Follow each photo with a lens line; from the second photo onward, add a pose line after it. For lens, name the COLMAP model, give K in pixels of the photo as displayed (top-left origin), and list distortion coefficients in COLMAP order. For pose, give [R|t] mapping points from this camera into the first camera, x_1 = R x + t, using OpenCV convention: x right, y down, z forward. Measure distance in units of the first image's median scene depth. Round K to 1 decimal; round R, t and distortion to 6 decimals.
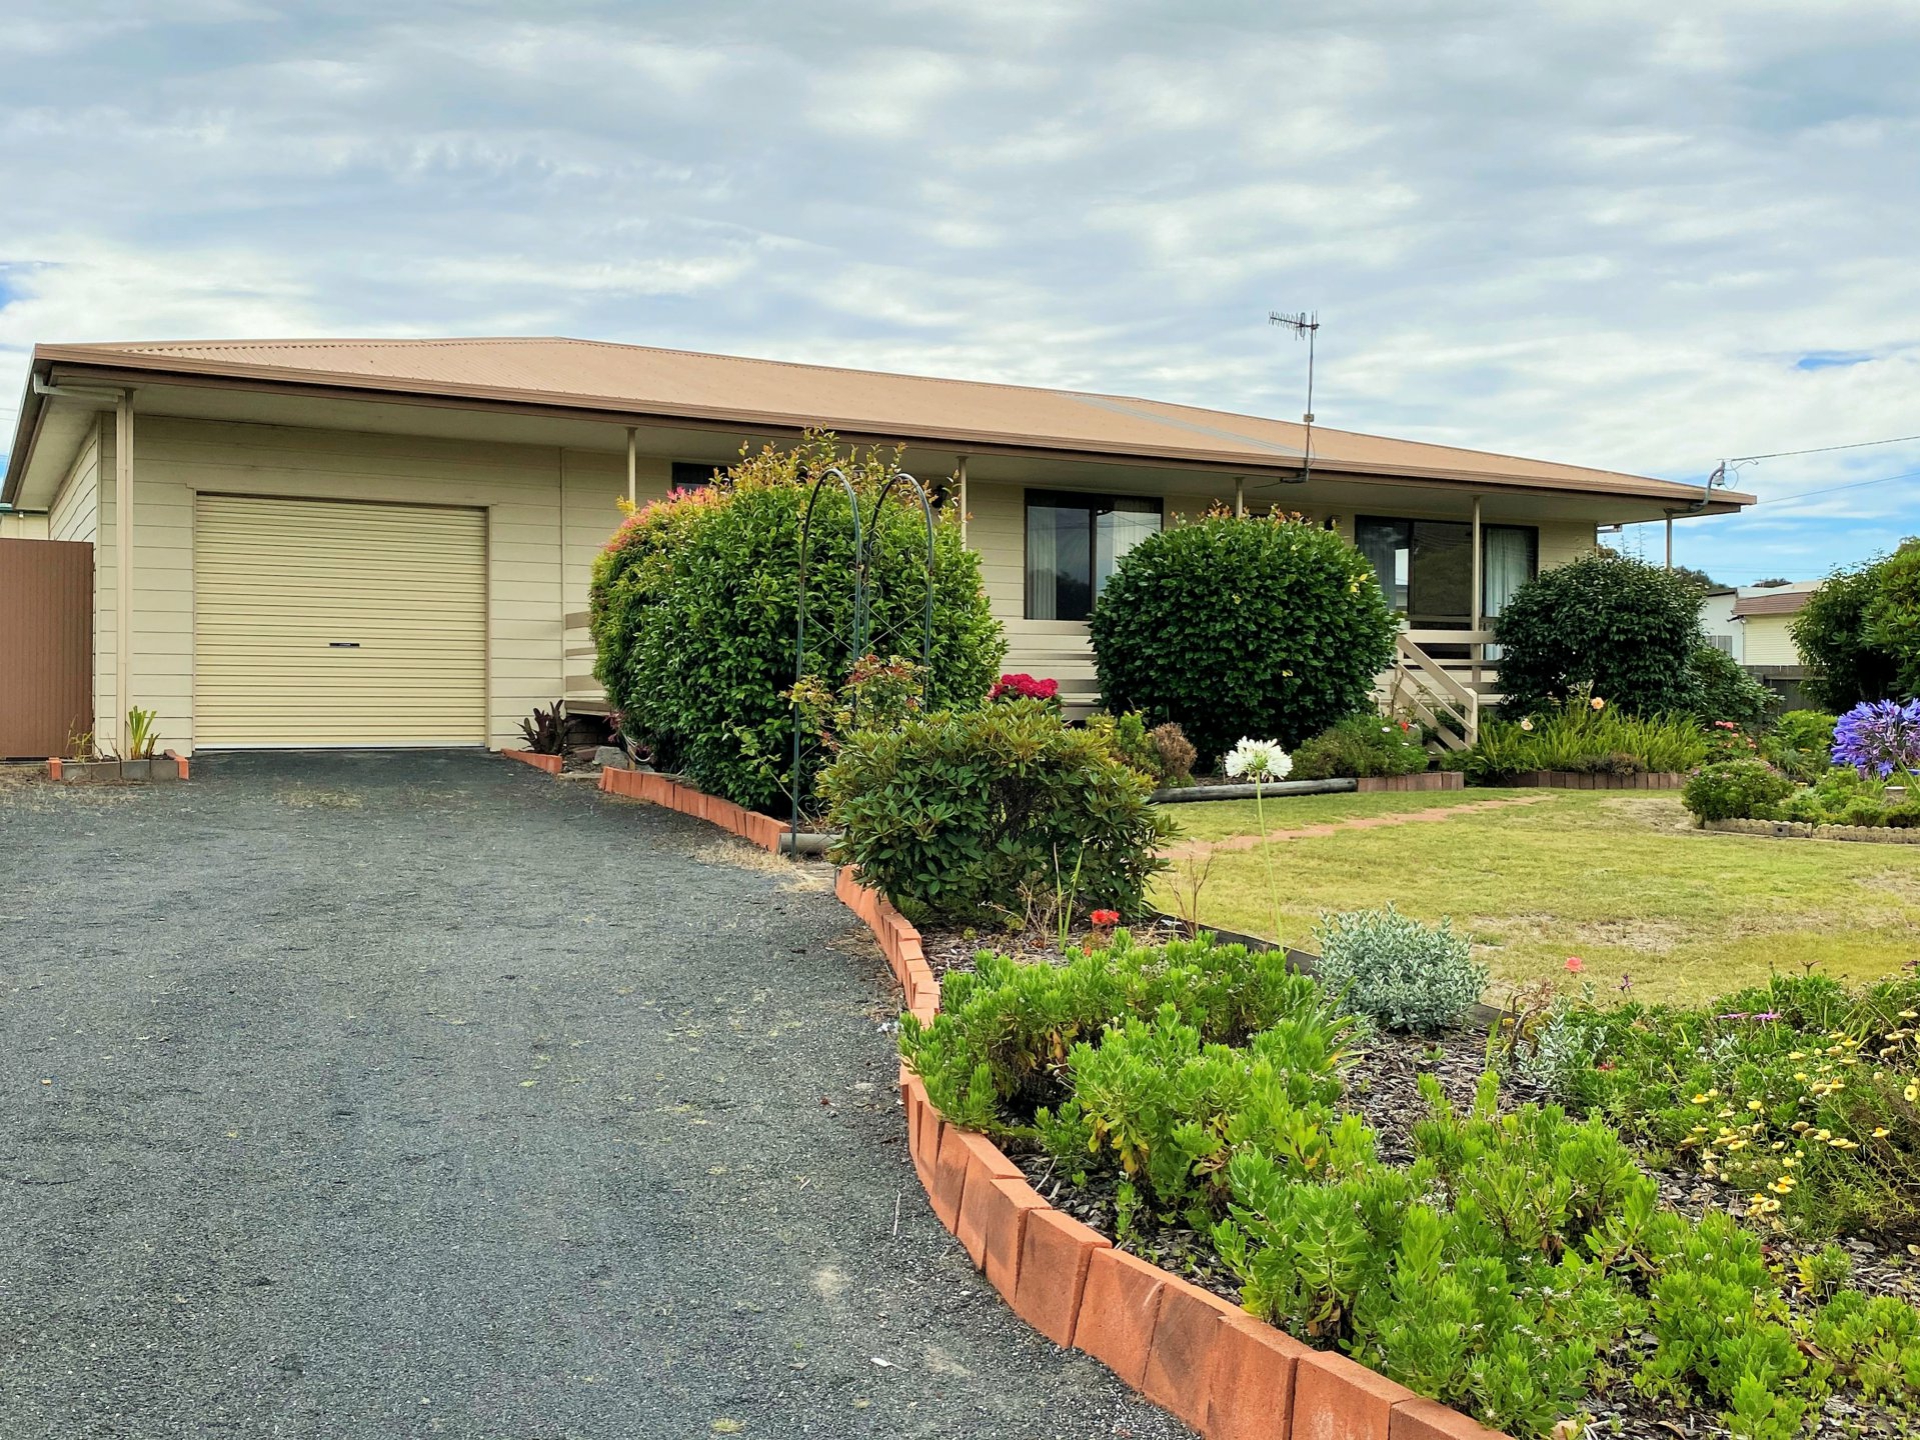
lens RADIAL K [[1797.7, 0, 958.7], [0, 1797.7, 721.1], [0, 0, 1]] dist [-0.012407, 0.000000]
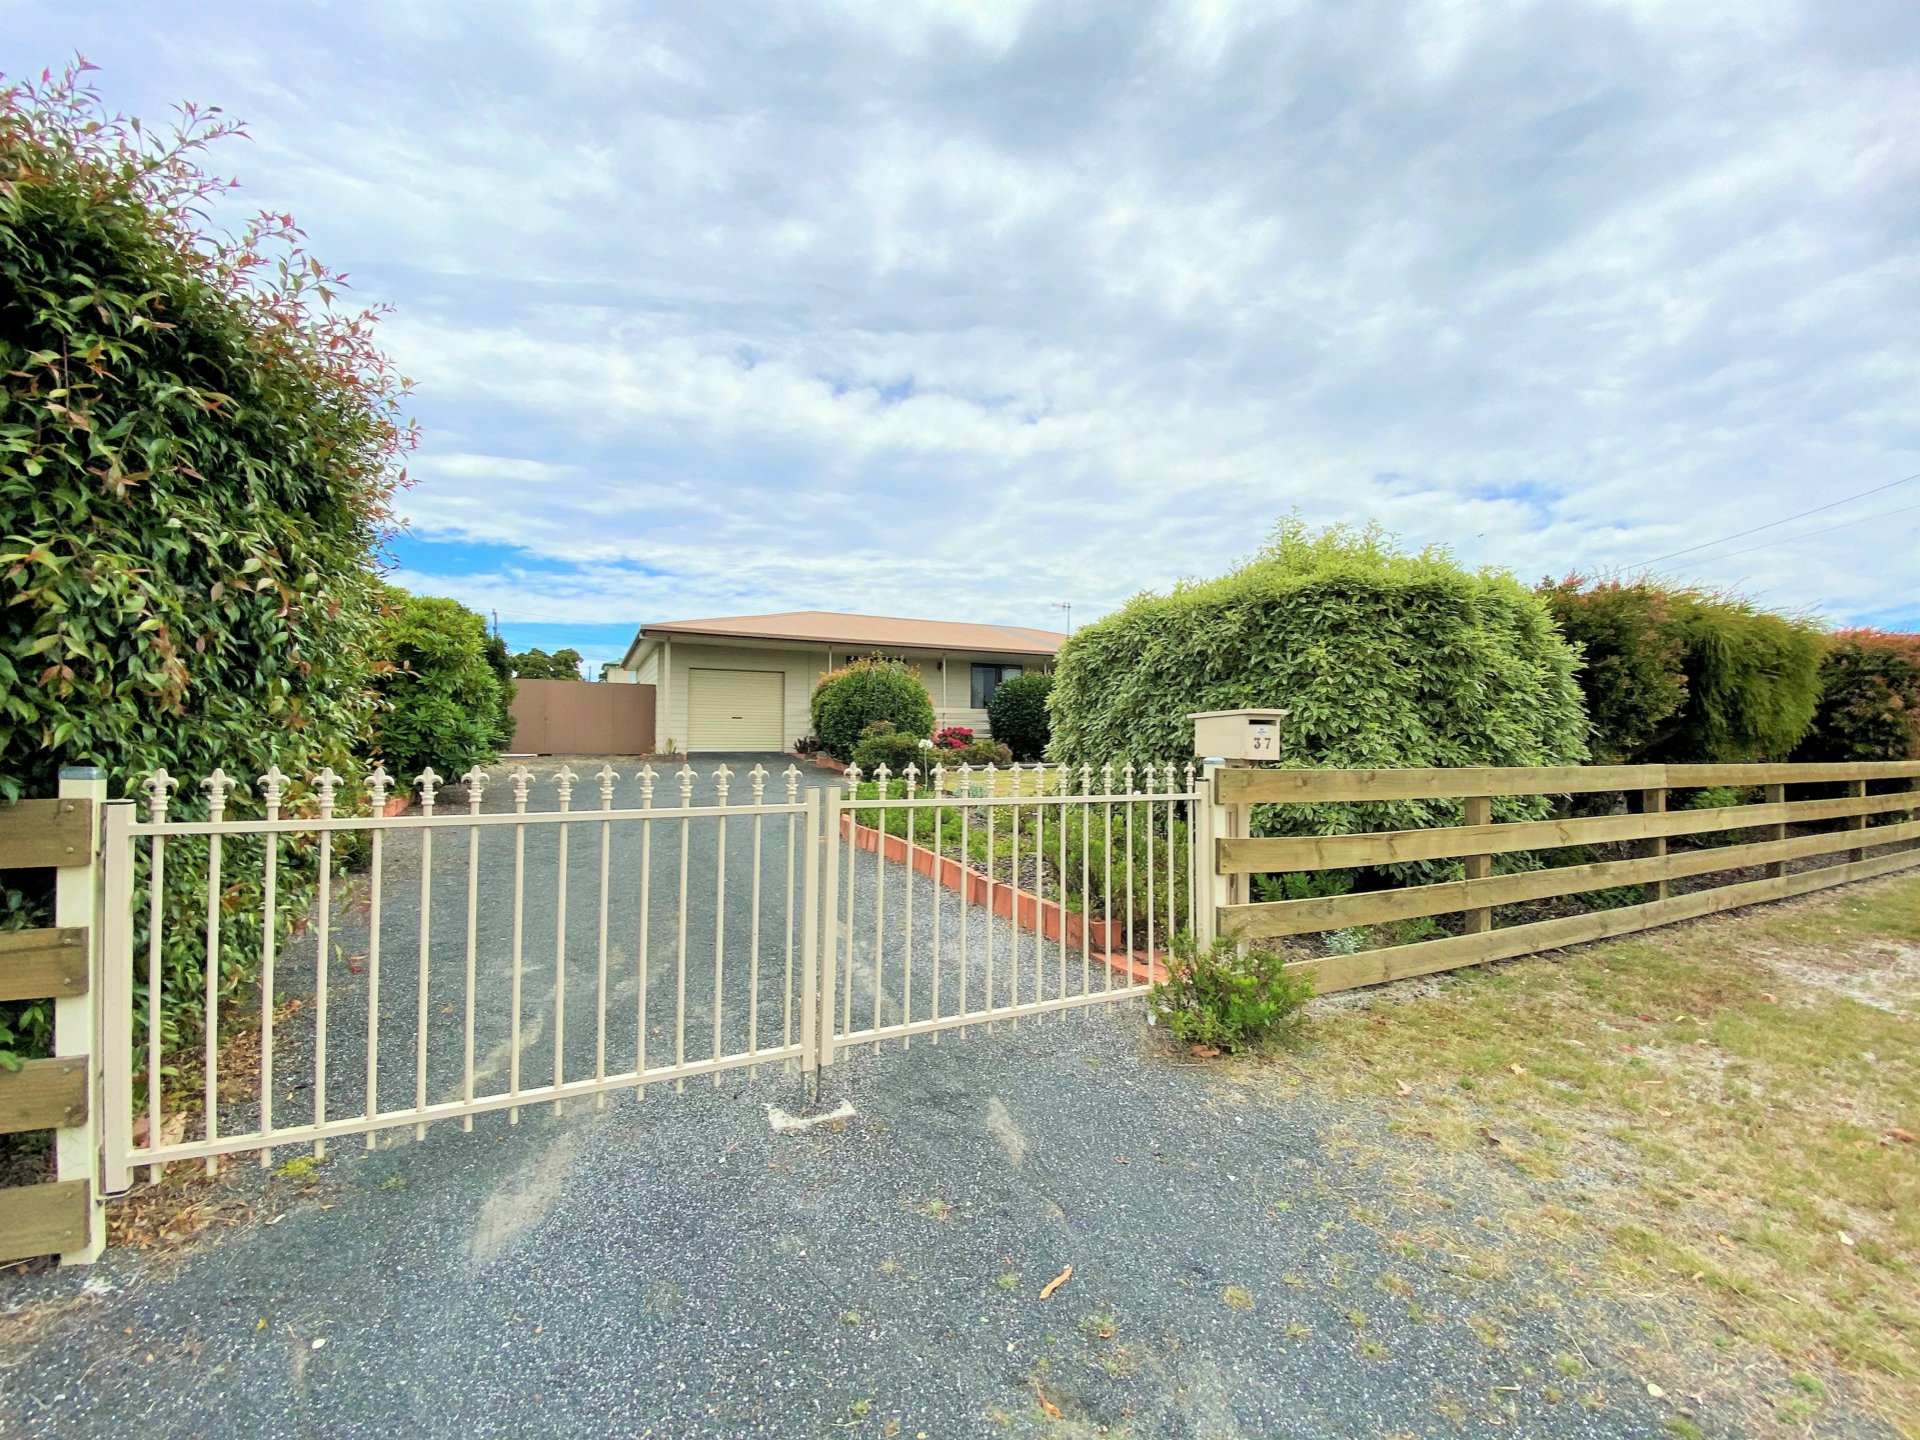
lens RADIAL K [[768.0, 0, 962.7], [0, 768.0, 722.6], [0, 0, 1]] dist [-0.011660, -0.000398]
pose [[0.998376, -0.002331, -0.056929, 0.121683], [0.000284, 0.999354, -0.035937, 0.012771], [0.056976, 0.035863, 0.997731, -0.291385]]
